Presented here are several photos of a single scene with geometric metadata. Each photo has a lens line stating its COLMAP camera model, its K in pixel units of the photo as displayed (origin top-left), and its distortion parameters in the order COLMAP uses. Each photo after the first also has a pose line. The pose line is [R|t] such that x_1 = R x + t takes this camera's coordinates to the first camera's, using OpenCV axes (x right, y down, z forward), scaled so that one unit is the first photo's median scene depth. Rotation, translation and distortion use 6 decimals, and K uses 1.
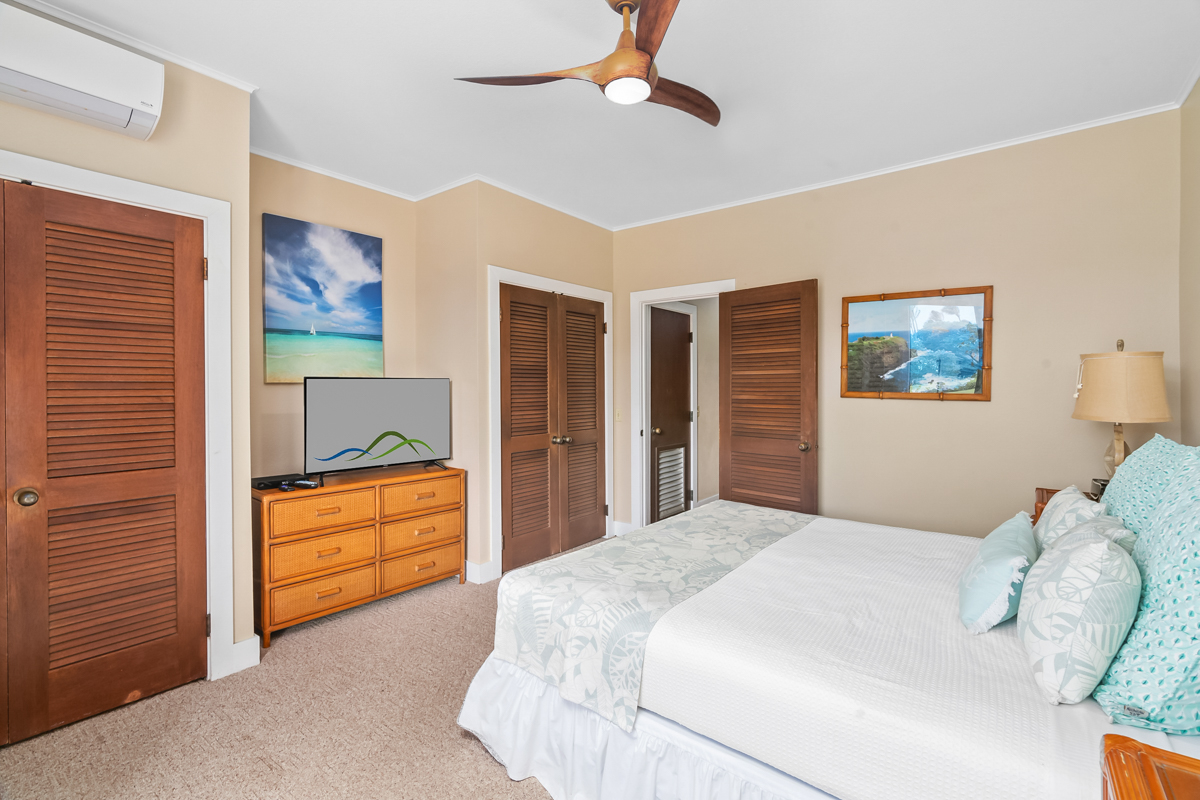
lens RADIAL K [[552.2, 0, 603.6], [0, 552.2, 406.4], [0, 0, 1]] dist [-0.012680, 0.004783]
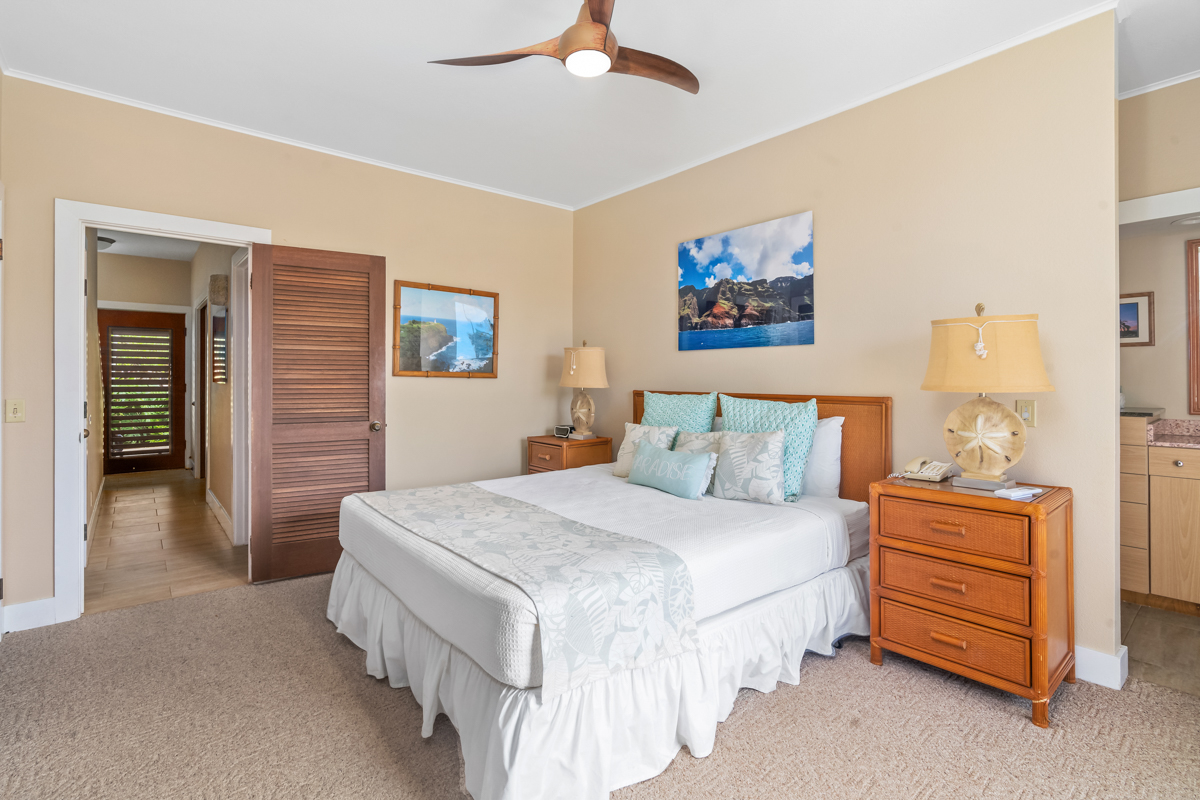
lens RADIAL K [[552.2, 0, 591.2], [0, 552.2, 391.5], [0, 0, 1]] dist [-0.012680, 0.004783]
pose [[0.215814, -0.020020, 0.976229, -0.762707], [0.032420, 0.999385, 0.013328, 0.016254], [-0.975896, 0.028773, 0.216330, 0.640786]]
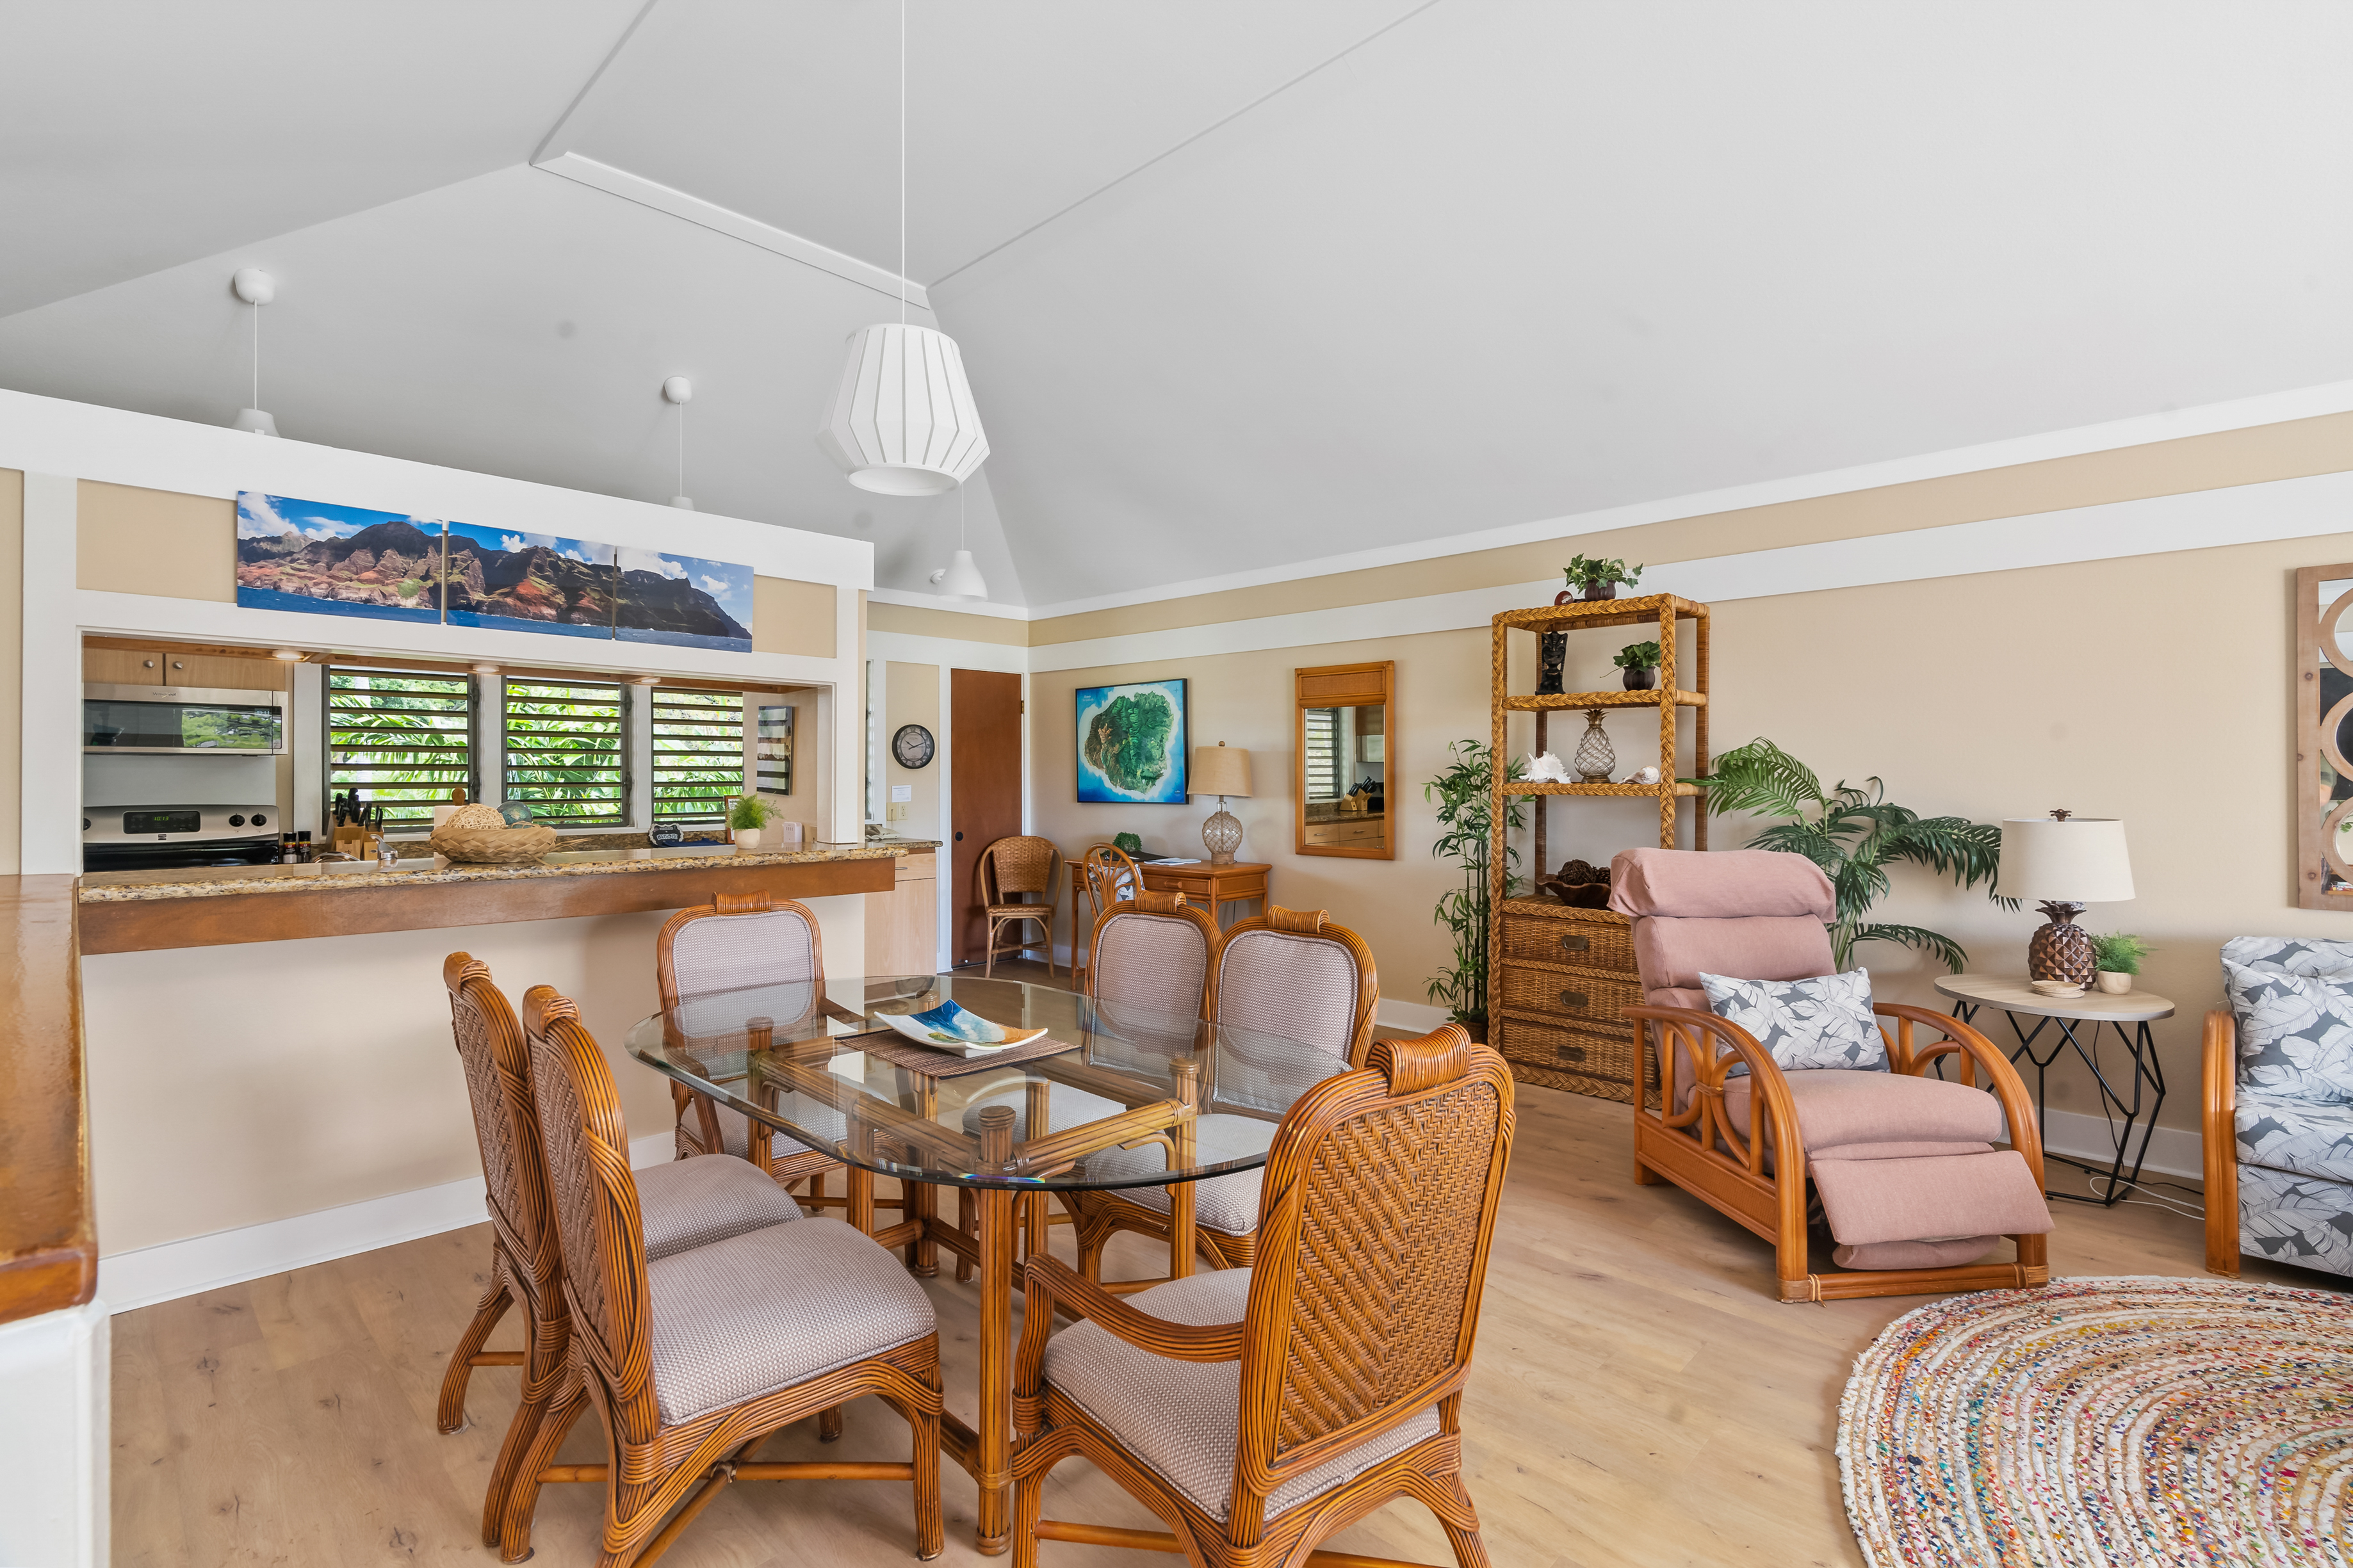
lens RADIAL K [[1082.6, 0, 1175.3], [0, 1082.6, 776.4], [0, 0, 1]] dist [-0.012680, 0.004783]
pose [[-0.991941, -0.020021, 0.125106, -0.635015], [-0.015259, 0.999126, 0.038906, 0.069673], [-0.125775, 0.036683, -0.991380, 2.437836]]
